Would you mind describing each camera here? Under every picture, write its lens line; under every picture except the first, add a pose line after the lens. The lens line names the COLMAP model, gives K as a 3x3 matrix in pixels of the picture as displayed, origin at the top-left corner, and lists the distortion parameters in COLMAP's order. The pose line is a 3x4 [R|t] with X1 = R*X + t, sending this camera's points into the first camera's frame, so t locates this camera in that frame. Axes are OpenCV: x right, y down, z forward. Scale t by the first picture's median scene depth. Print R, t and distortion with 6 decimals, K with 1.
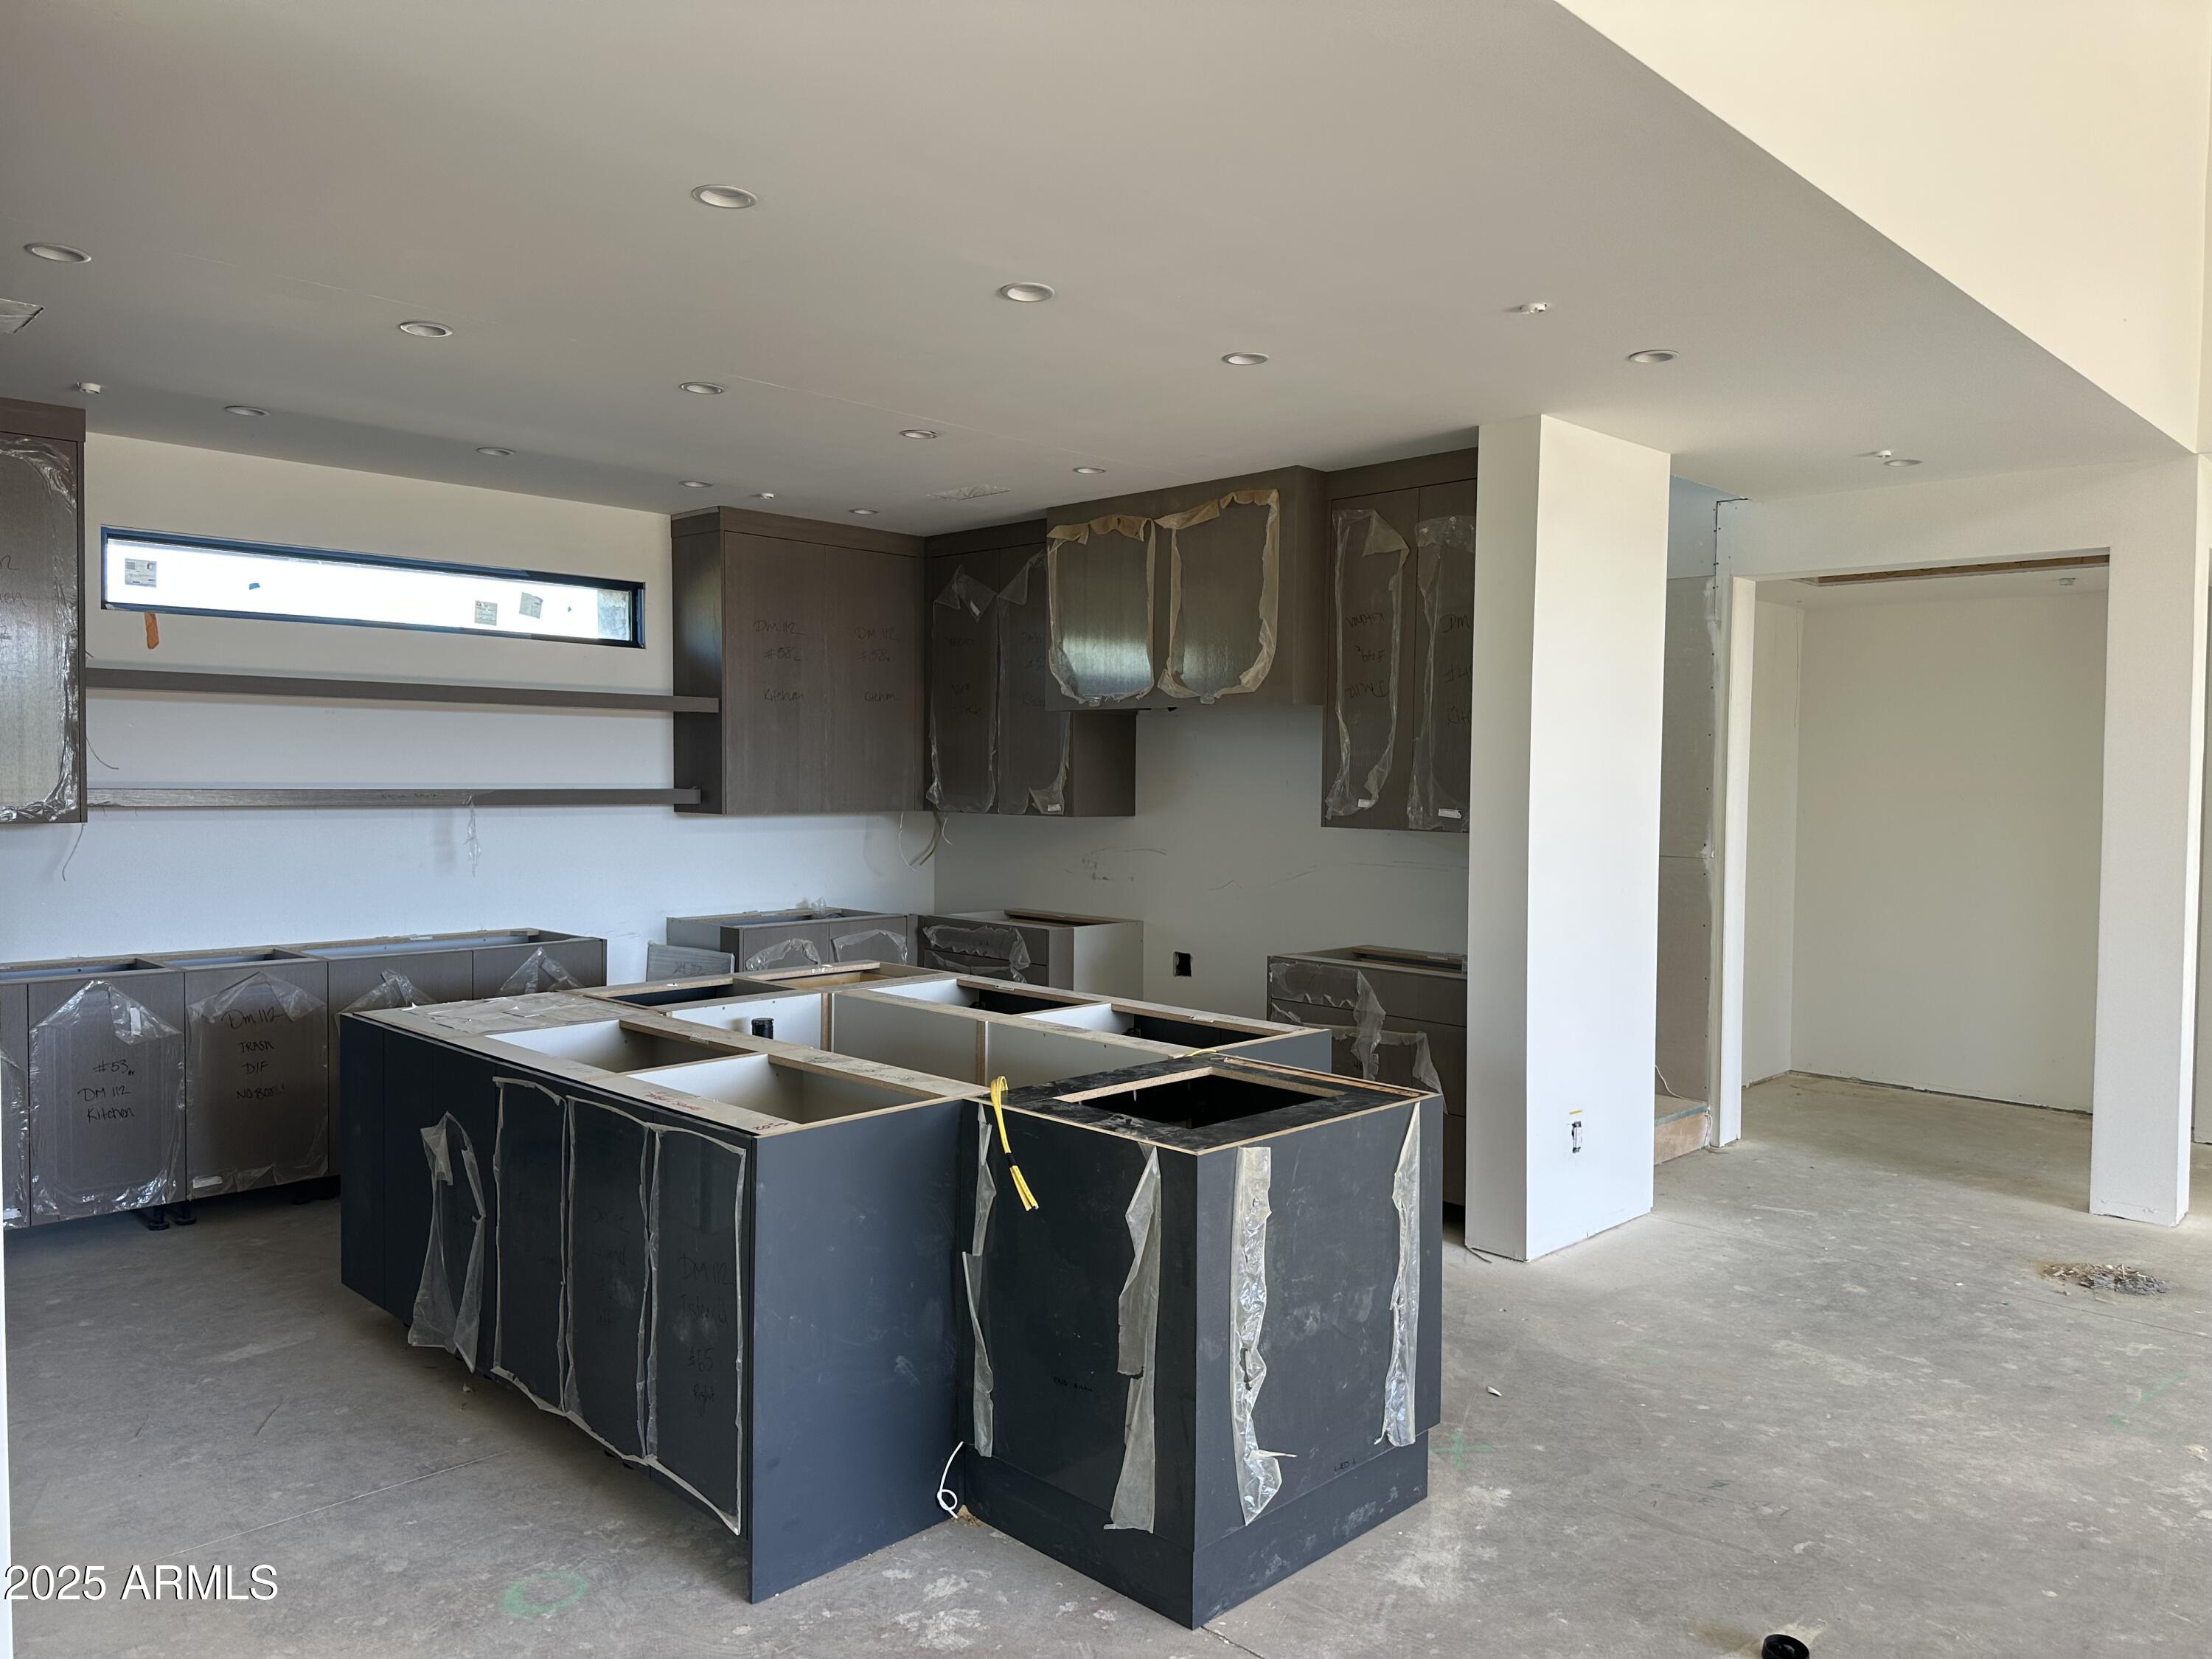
lens RADIAL K [[1555.7, 0, 1101.8], [0, 1555.7, 825.6], [0, 0, 1]] dist [0.094172, -0.113003]
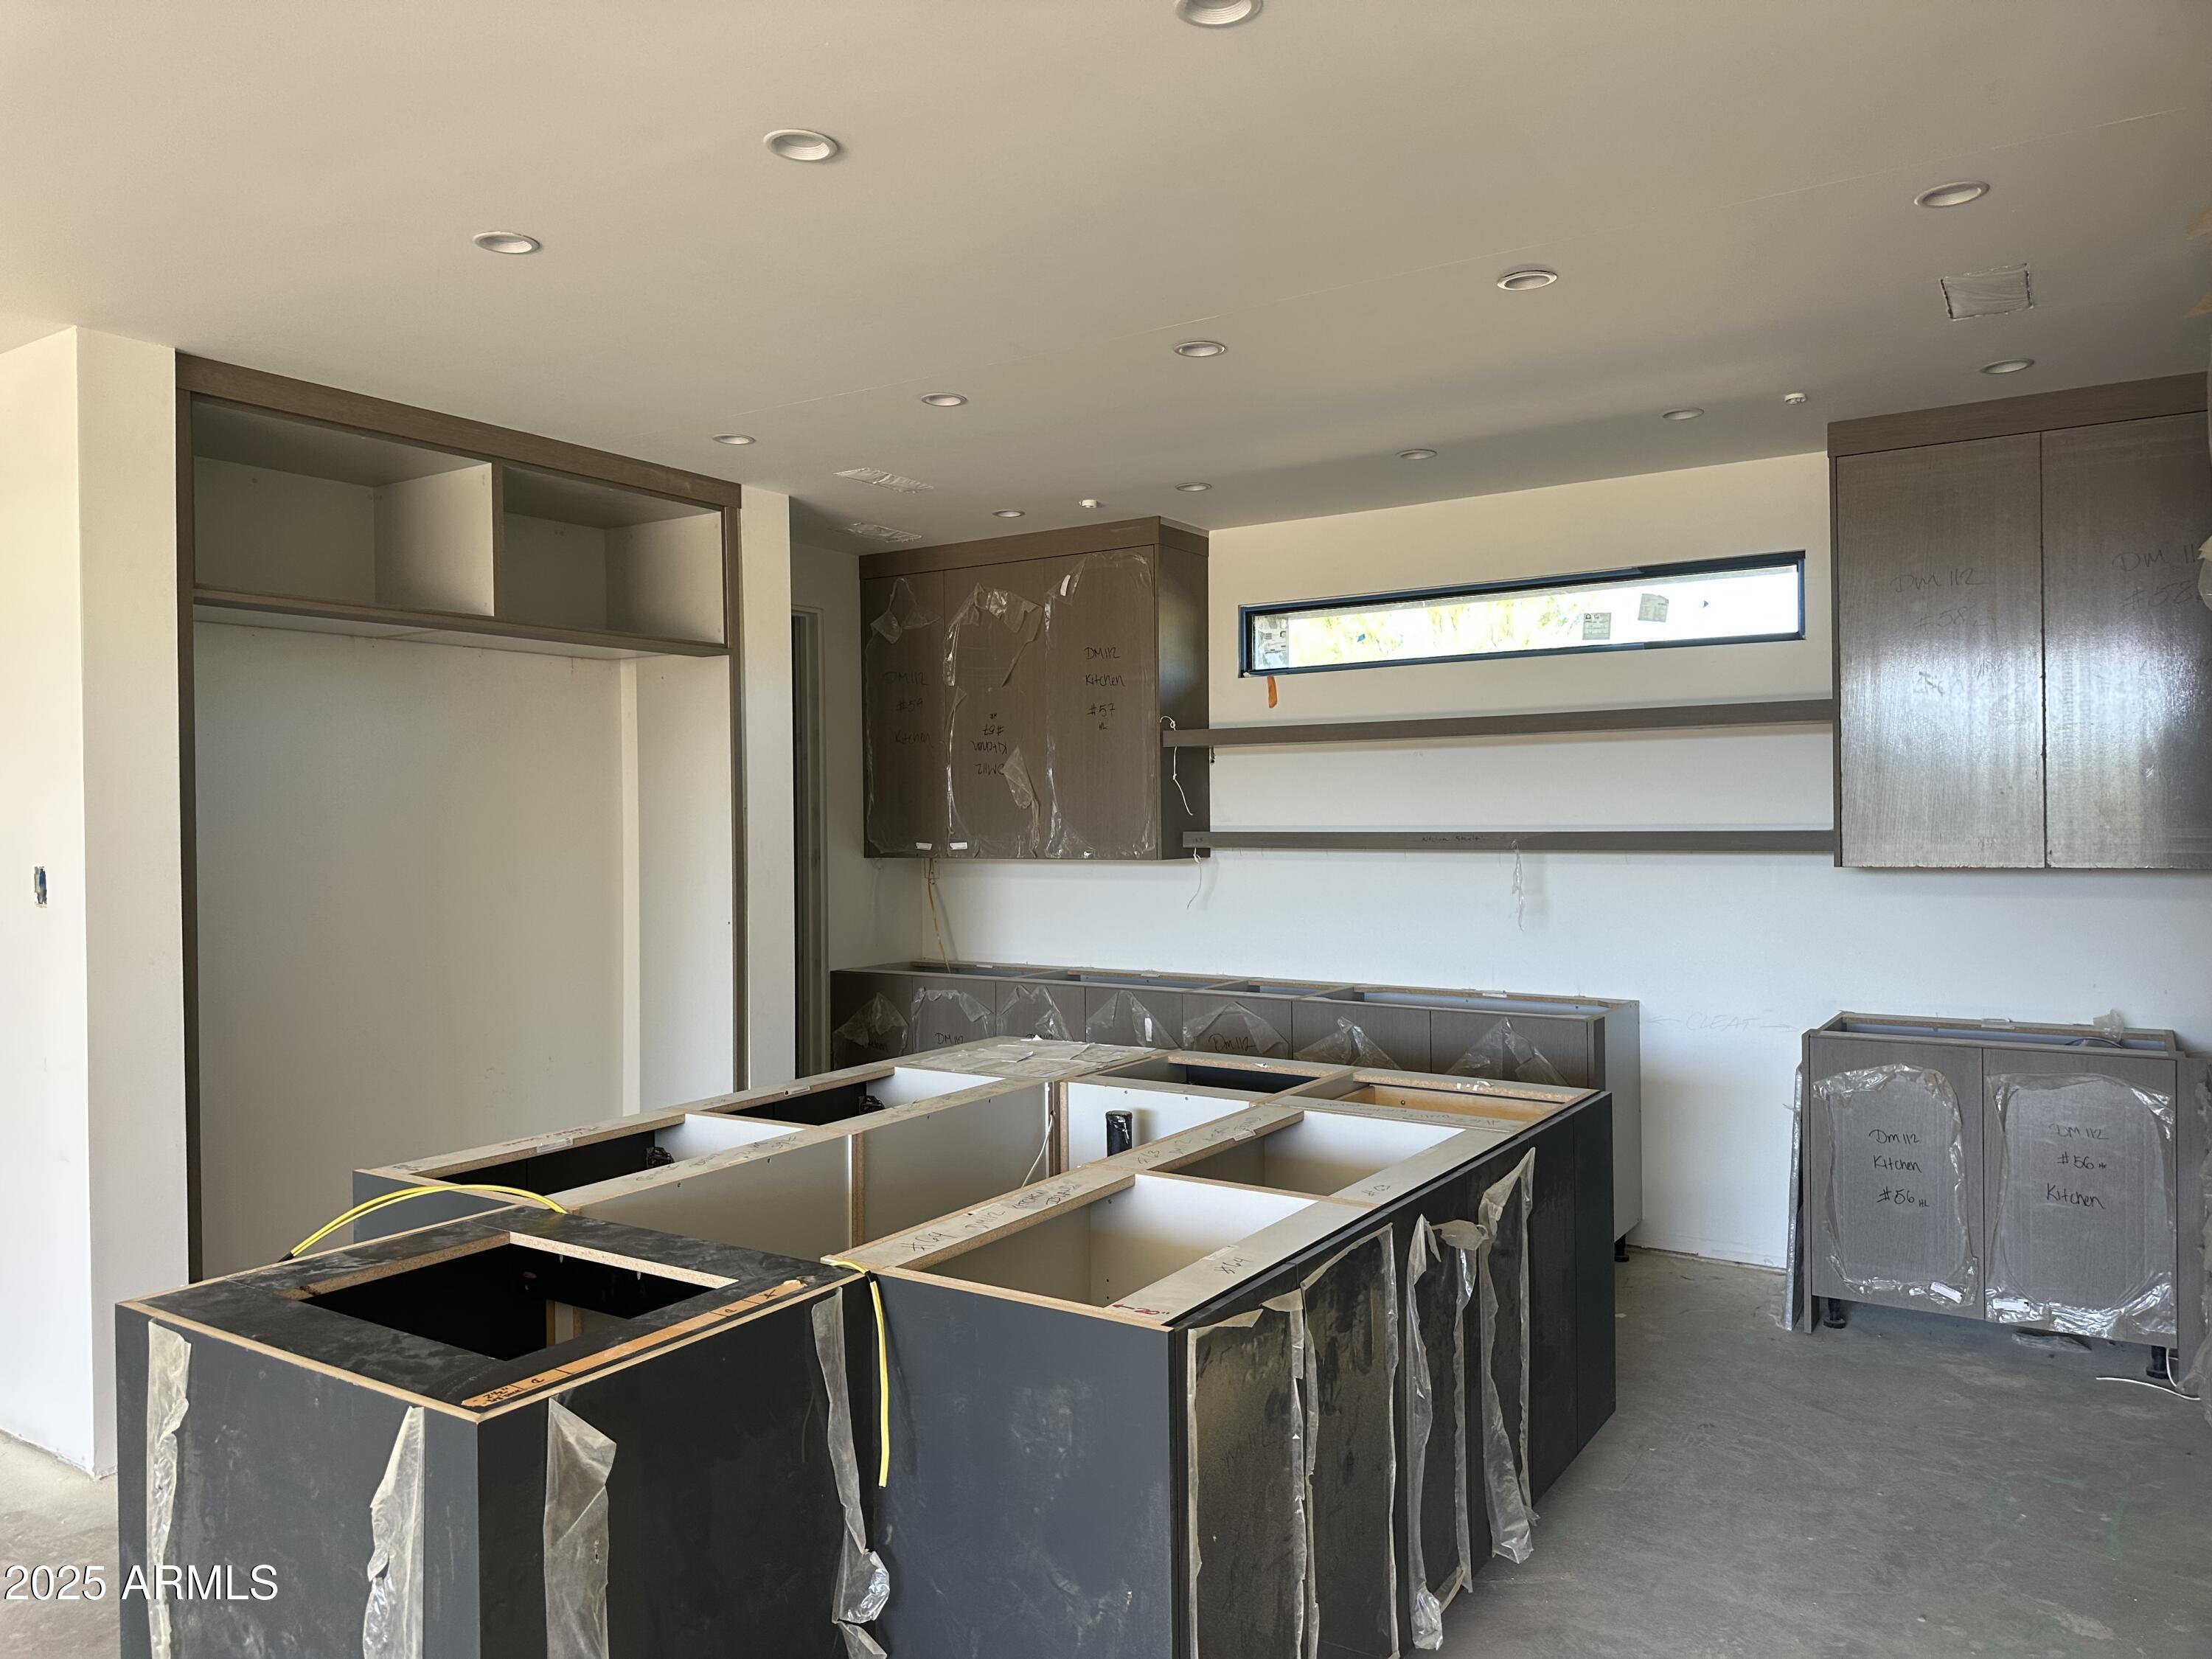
lens RADIAL K [[1555.7, 0, 1102.4], [0, 1555.7, 820.6], [0, 0, 1]] dist [0.094172, -0.113003]
pose [[0.187593, -0.013694, -0.982151, 0.406380], [-0.023928, 0.999542, -0.018507, -0.007068], [0.981955, 0.026972, 0.187179, 0.592457]]
